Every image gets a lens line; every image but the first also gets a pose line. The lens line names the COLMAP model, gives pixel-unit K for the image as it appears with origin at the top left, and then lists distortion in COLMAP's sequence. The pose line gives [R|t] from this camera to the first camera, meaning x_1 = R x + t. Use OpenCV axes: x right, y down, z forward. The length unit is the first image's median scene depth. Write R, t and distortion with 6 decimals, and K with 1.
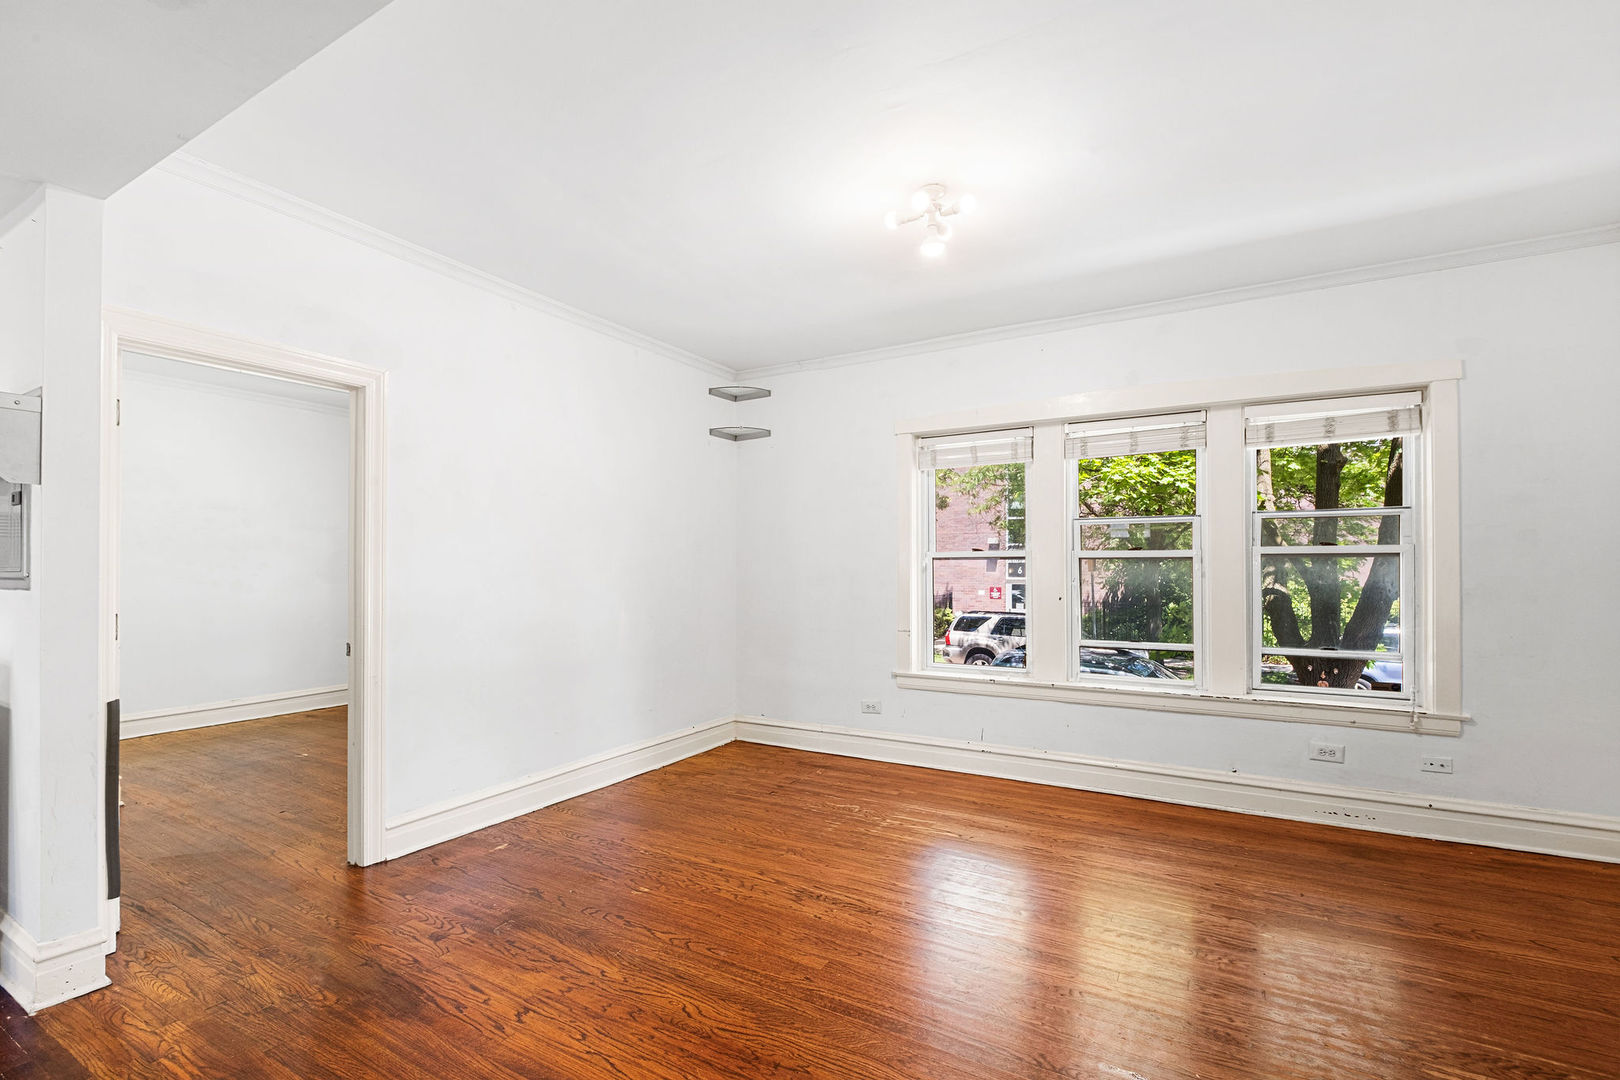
lens RADIAL K [[776.9, 0, 802.0], [0, 776.9, 547.5], [0, 0, 1]] dist [-0.005115, -0.001684]
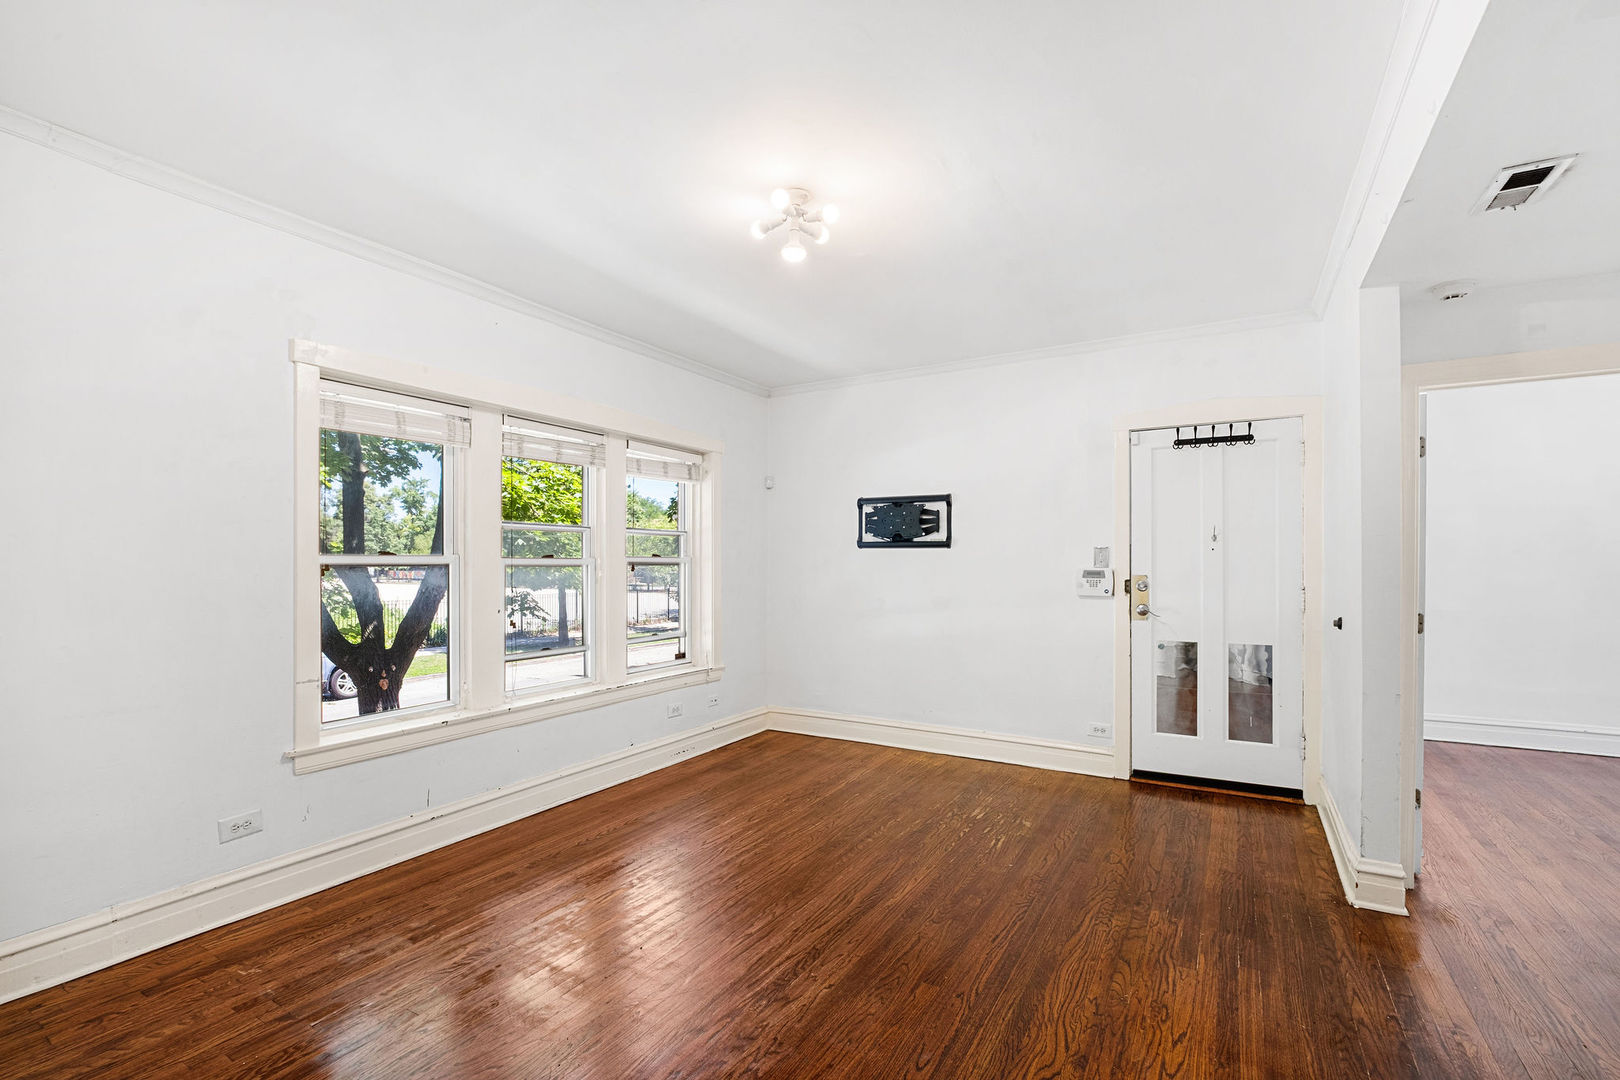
lens RADIAL K [[725.9, 0, 779.1], [0, 725.9, 567.5], [0, 0, 1]] dist [0.003197, -0.002292]
pose [[0.008580, 0.009763, 0.999916, -0.530734], [-0.003497, 0.999947, -0.009733, 0.025551], [-0.999957, -0.003413, 0.008613, 0.733570]]
